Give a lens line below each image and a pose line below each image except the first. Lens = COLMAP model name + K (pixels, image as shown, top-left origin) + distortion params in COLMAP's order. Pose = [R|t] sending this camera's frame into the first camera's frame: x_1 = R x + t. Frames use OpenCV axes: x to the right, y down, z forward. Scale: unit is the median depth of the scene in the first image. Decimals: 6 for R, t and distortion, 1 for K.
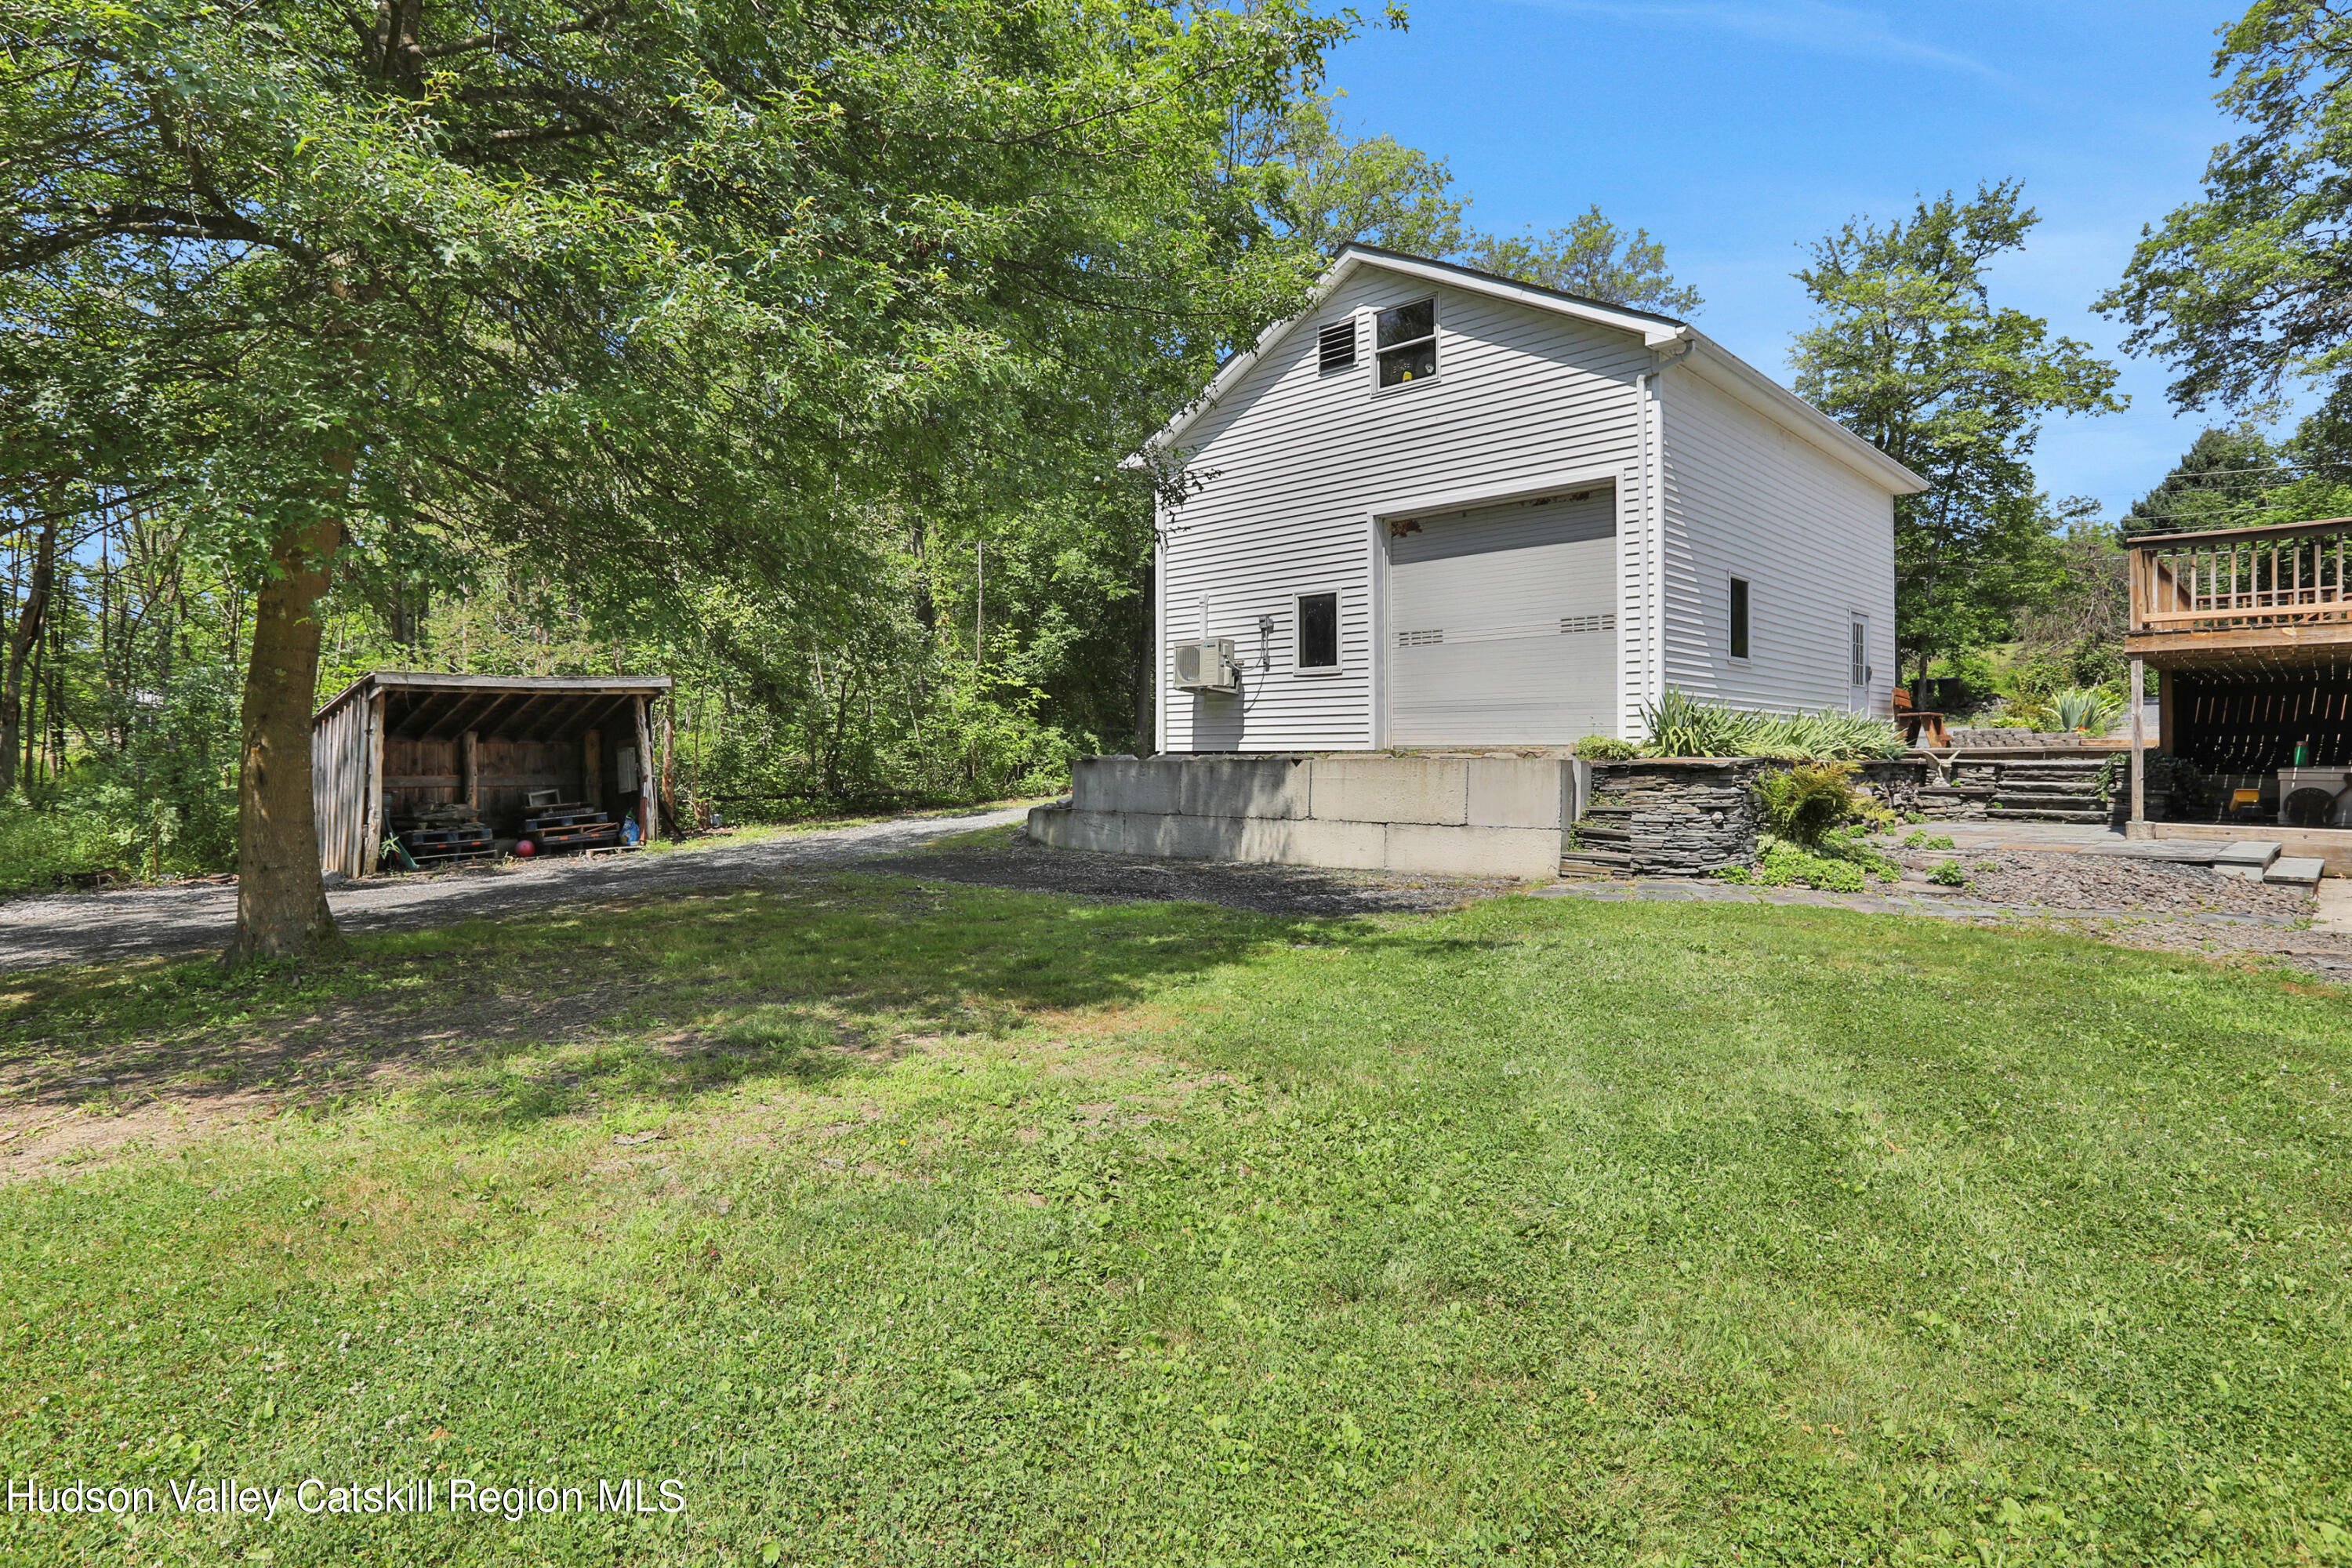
lens RADIAL K [[1202.5, 0, 1181.9], [0, 1202.5, 760.9], [0, 0, 1]] dist [-0.001385, -0.000082]
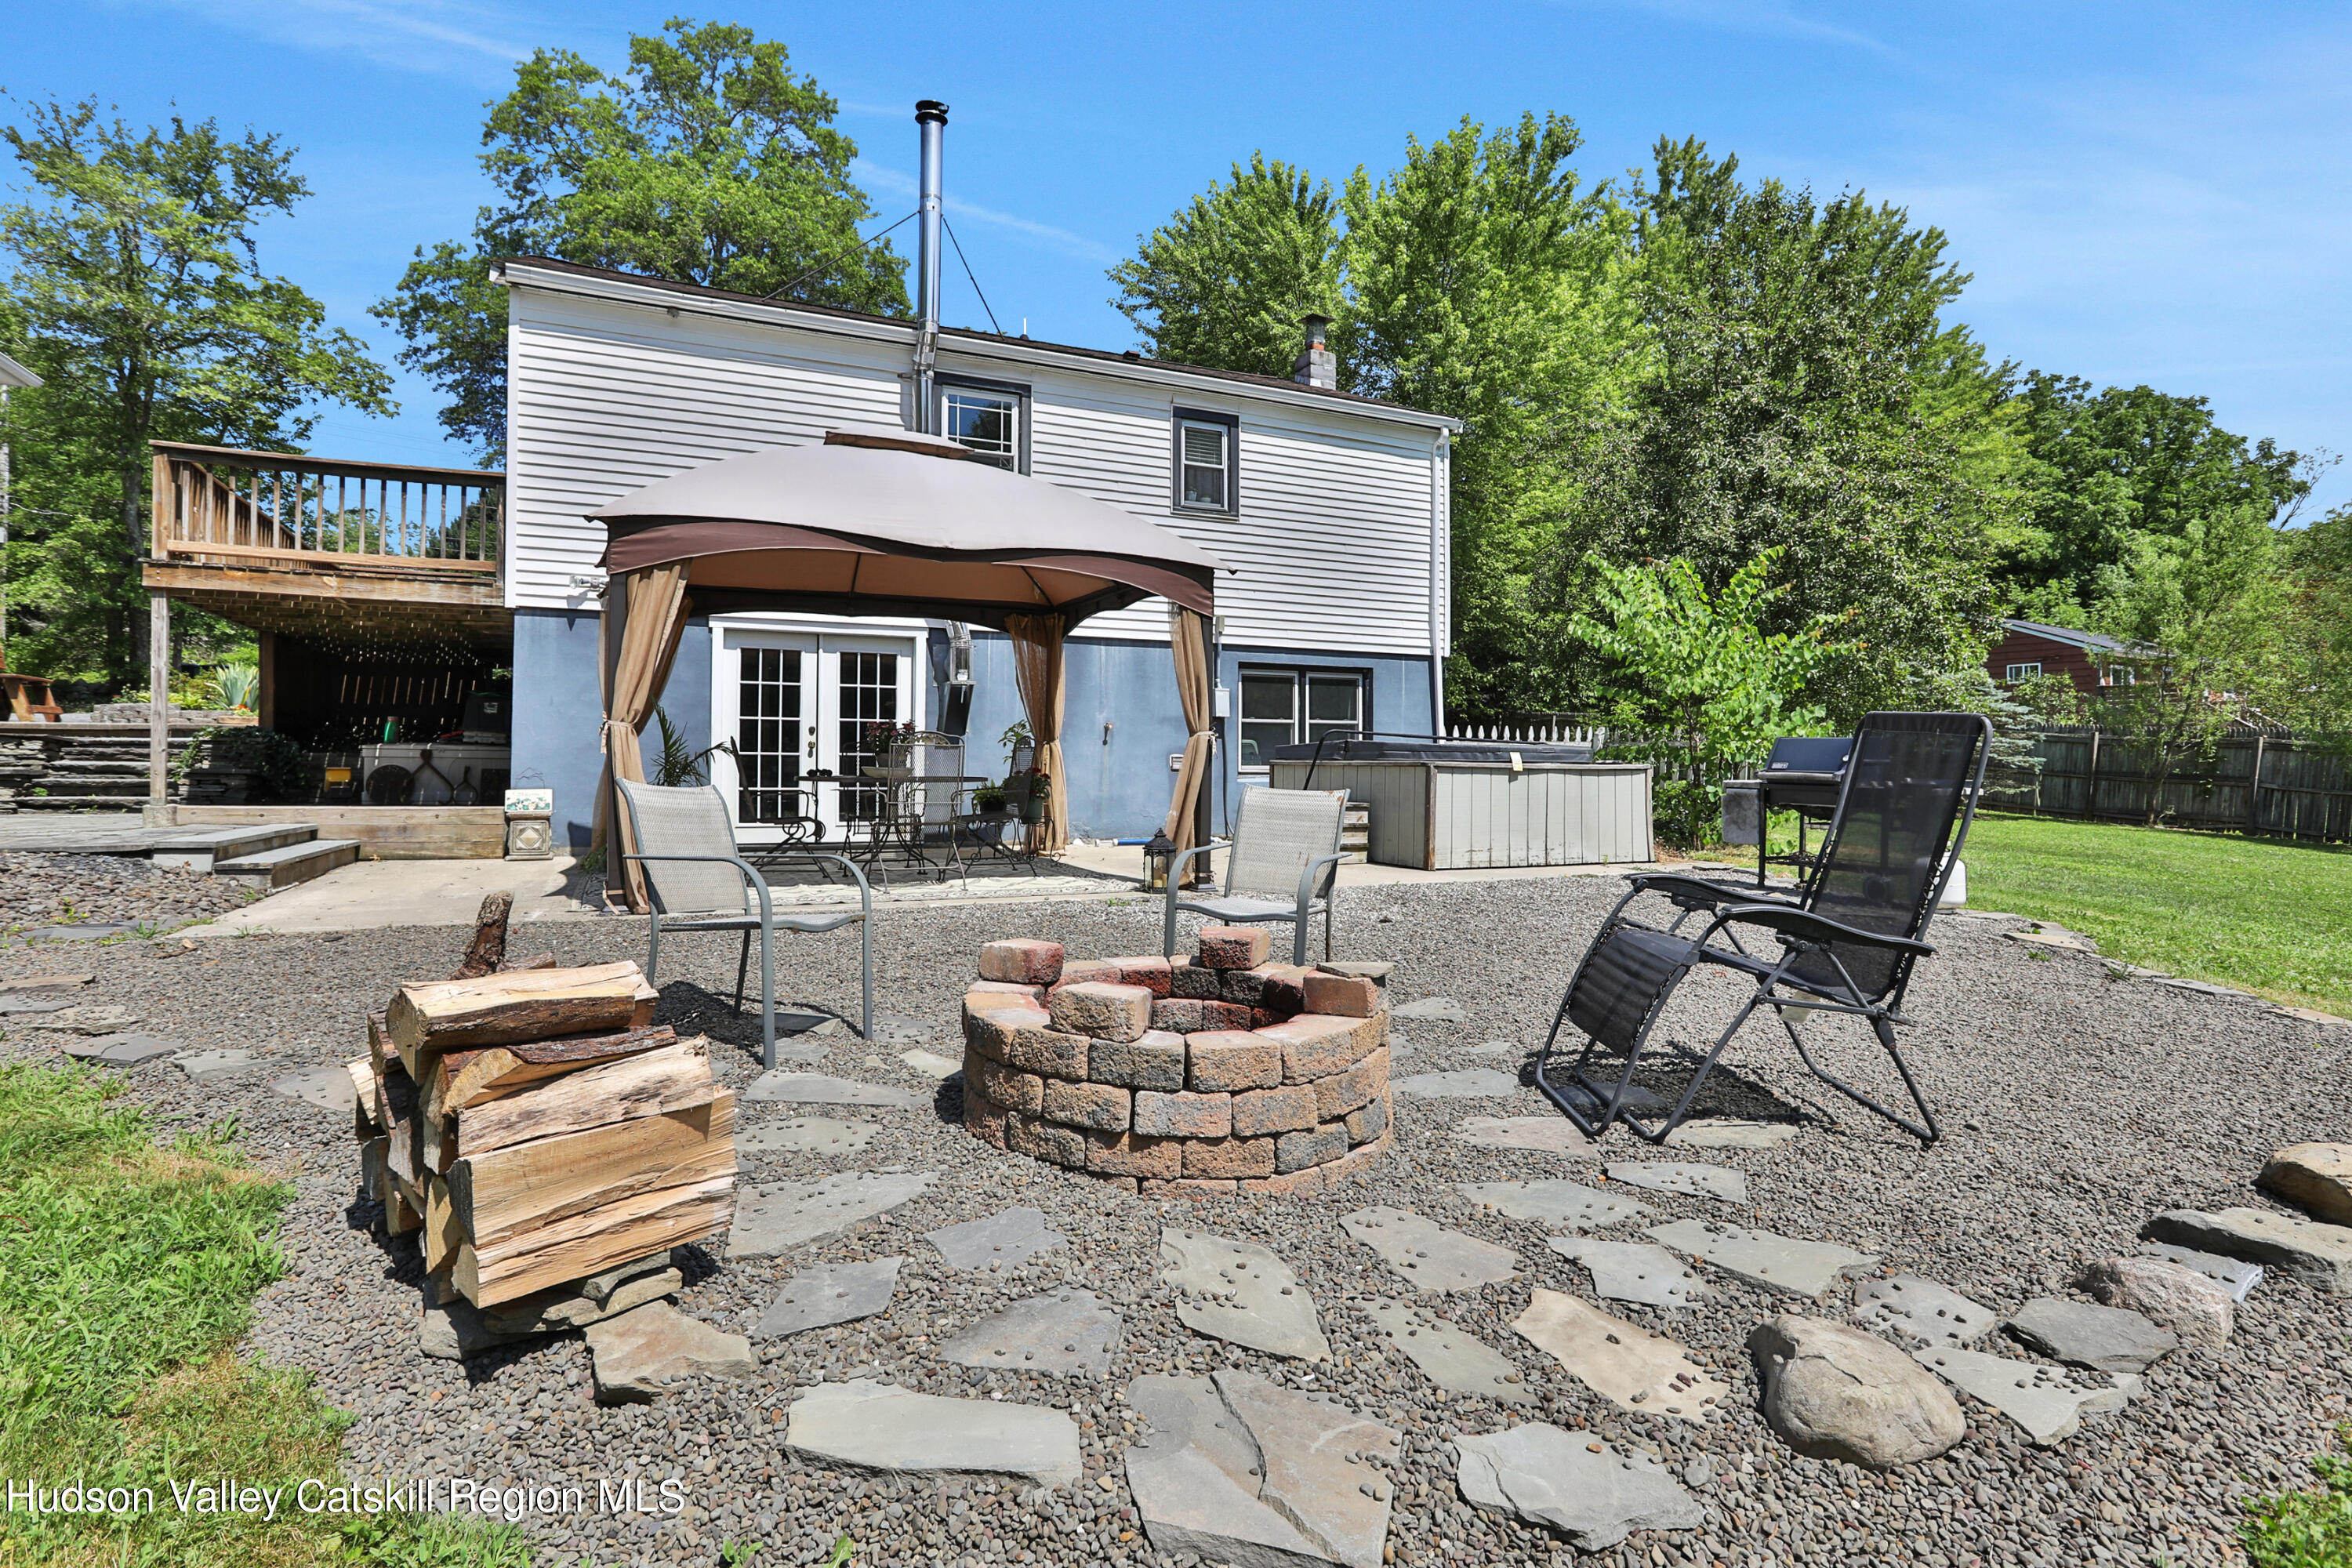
lens RADIAL K [[1134.7, 0, 1176.9], [0, 1134.7, 779.2], [0, 0, 1]] dist [-0.021438, 0.000939]
pose [[0.338562, -0.003029, 0.940939, 0.105298], [-0.006949, 0.999960, 0.005719, 0.007888], [-0.940918, -0.008475, 0.338527, 0.041880]]
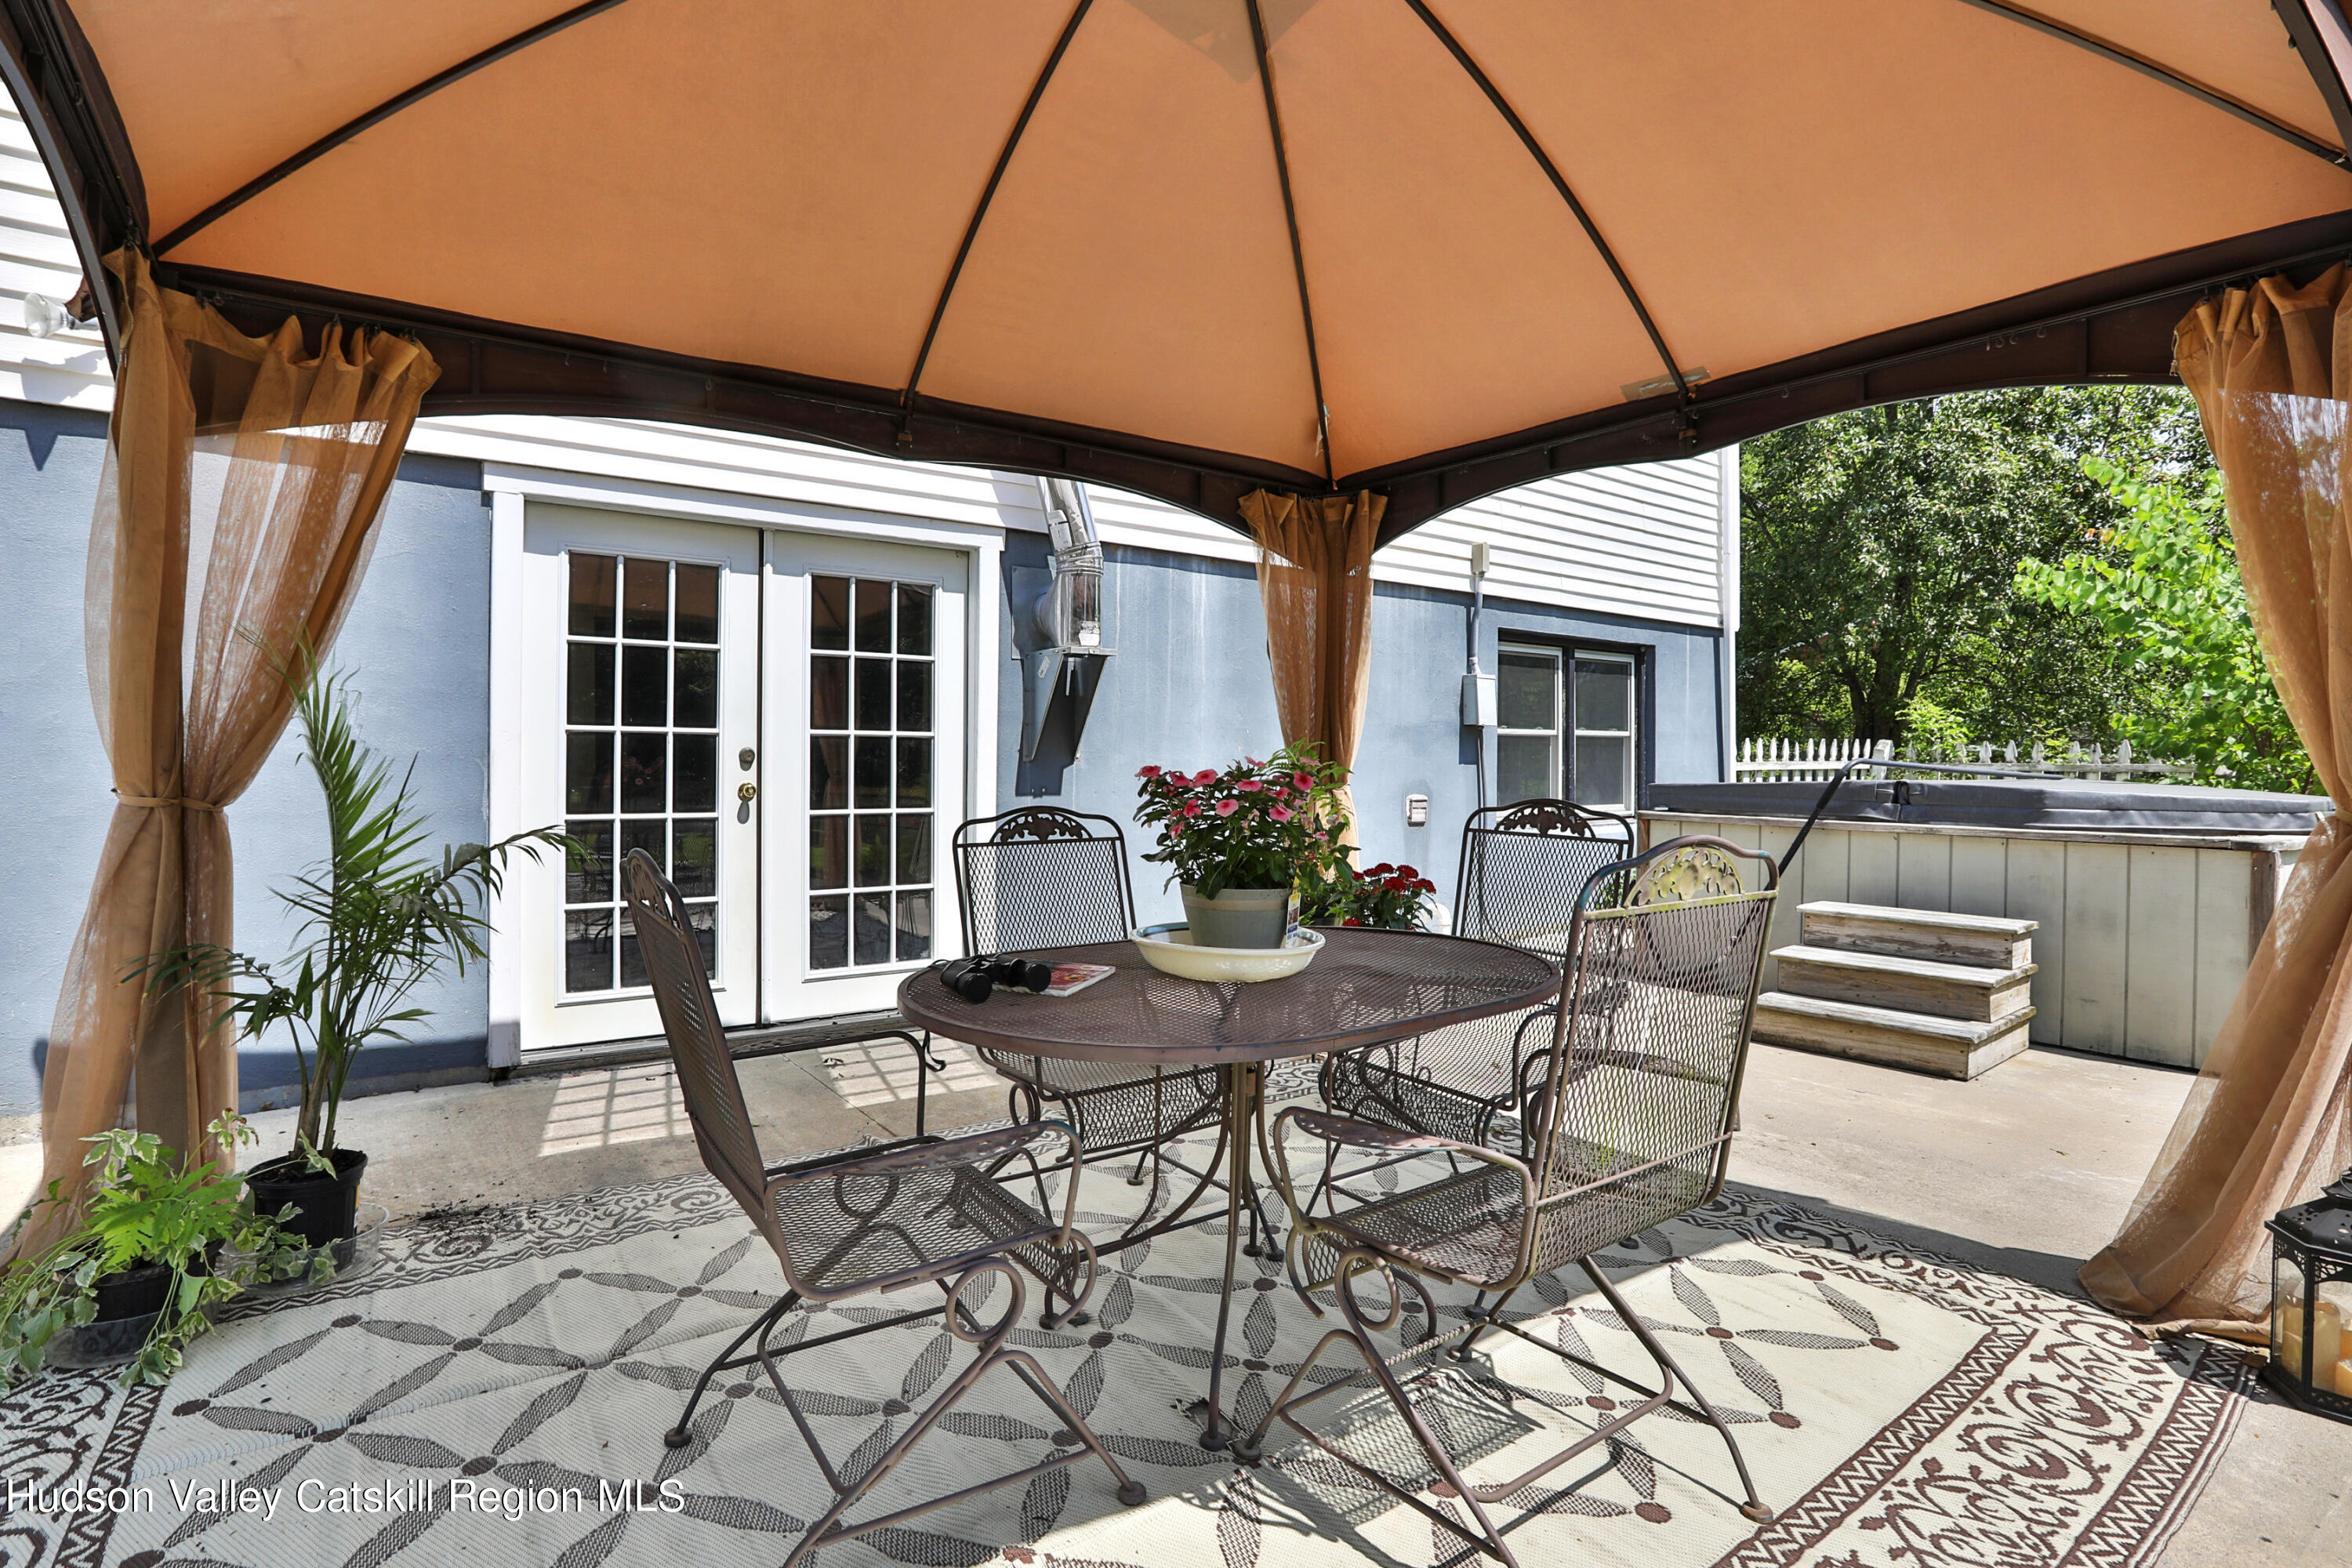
lens RADIAL K [[1134.7, 0, 1175.6], [0, 1134.7, 774.8], [0, 0, 1]] dist [-0.021438, 0.000939]
pose [[0.174469, -0.004958, 0.984650, 0.235897], [-0.007012, 0.999956, 0.006278, -0.001672], [-0.984638, -0.007999, 0.174426, 0.162380]]
